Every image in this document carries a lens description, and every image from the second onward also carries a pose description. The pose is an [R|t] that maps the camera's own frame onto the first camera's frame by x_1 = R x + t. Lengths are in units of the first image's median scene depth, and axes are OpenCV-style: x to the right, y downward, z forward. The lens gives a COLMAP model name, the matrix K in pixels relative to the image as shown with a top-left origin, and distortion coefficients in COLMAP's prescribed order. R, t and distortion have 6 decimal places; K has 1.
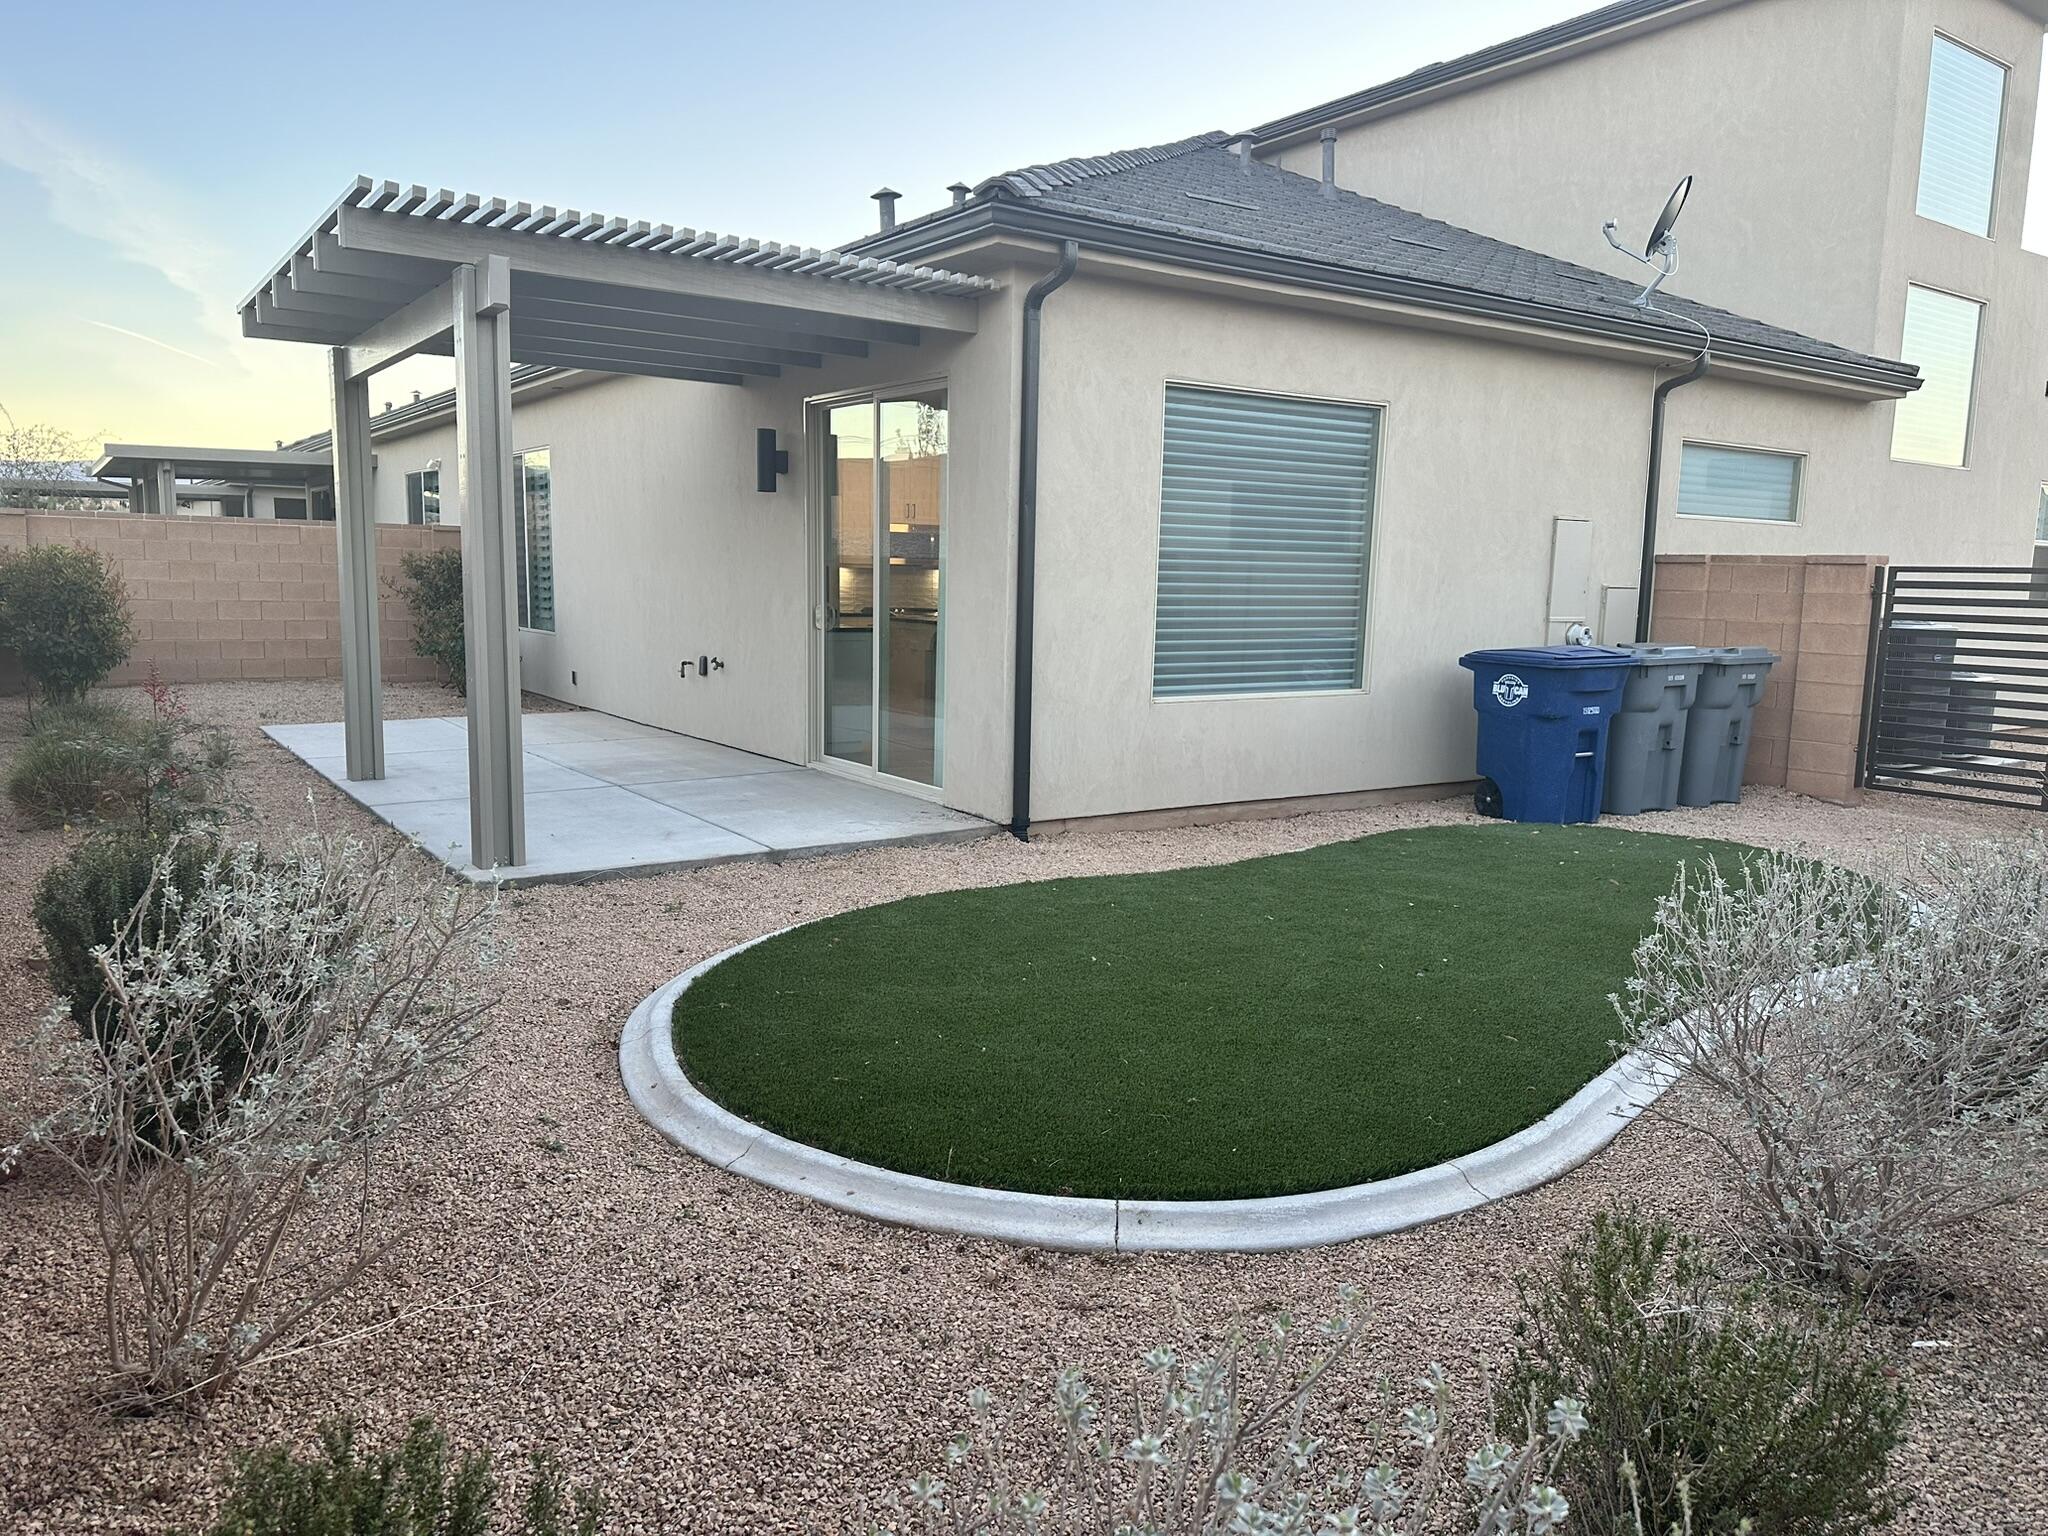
lens RADIAL K [[1423.7, 0, 1024.0], [0, 1423.7, 768.0], [0, 0, 1]] dist [0.139217, -0.181031]
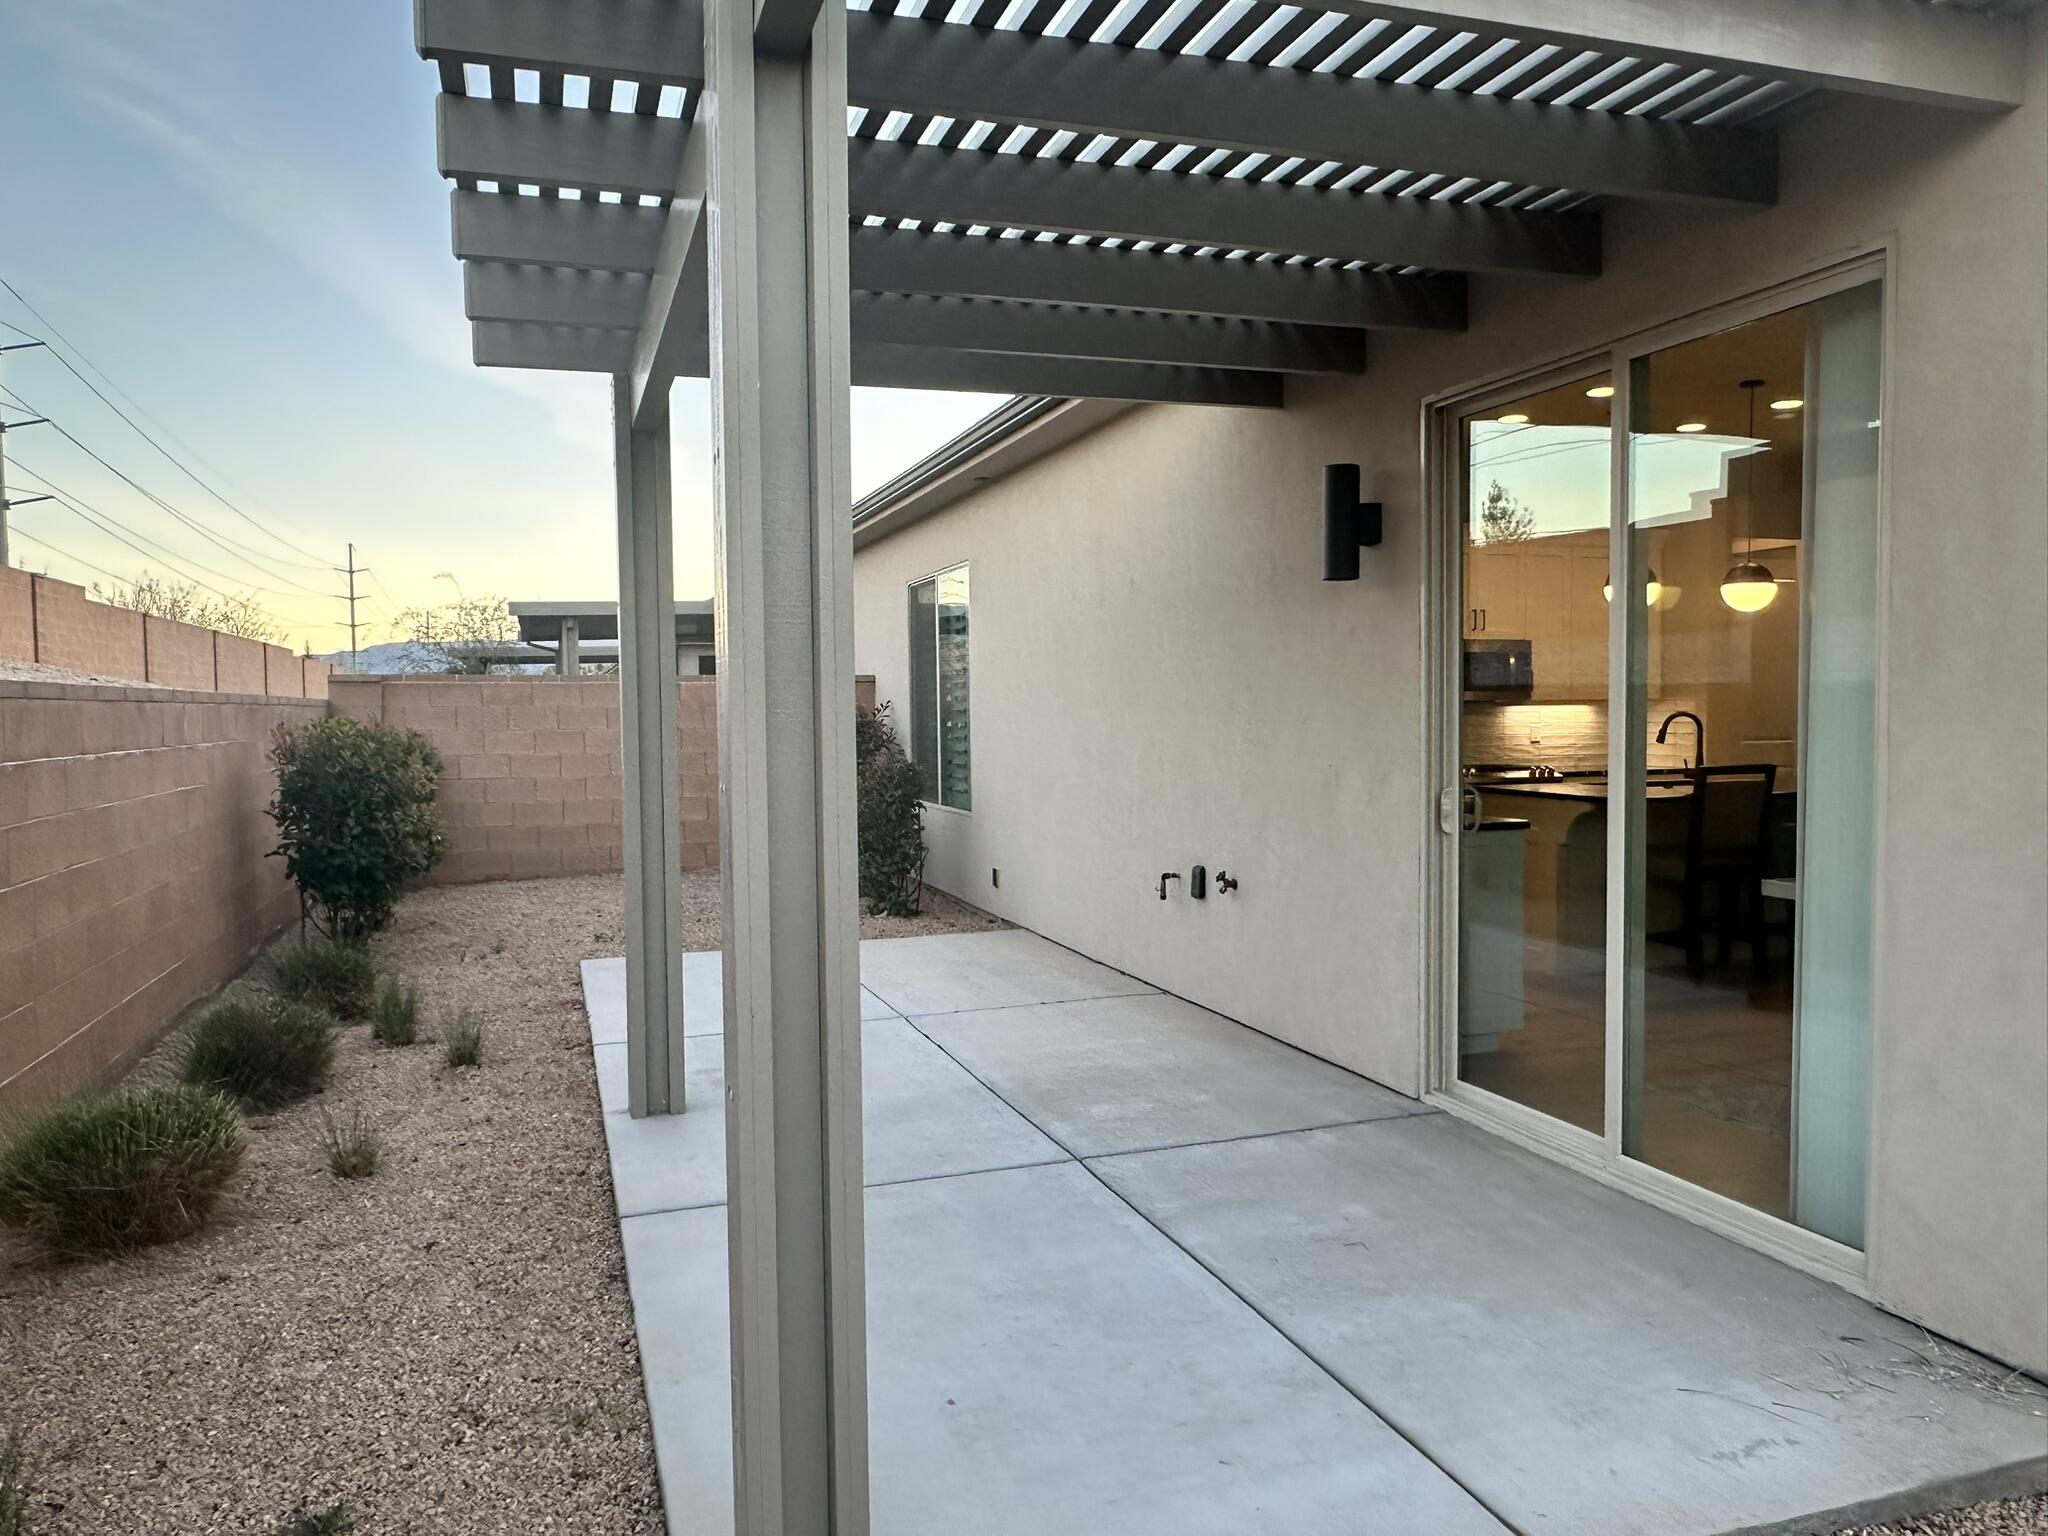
lens RADIAL K [[1441.3, 0, 1024.0], [0, 1441.3, 768.0], [0, 0, 1]] dist [0.001022, -0.000606]
pose [[0.961896, -0.019958, -0.272686, -0.147919], [-0.005681, 0.995658, -0.092911, -0.071739], [0.273356, 0.090920, 0.957606, 0.459177]]
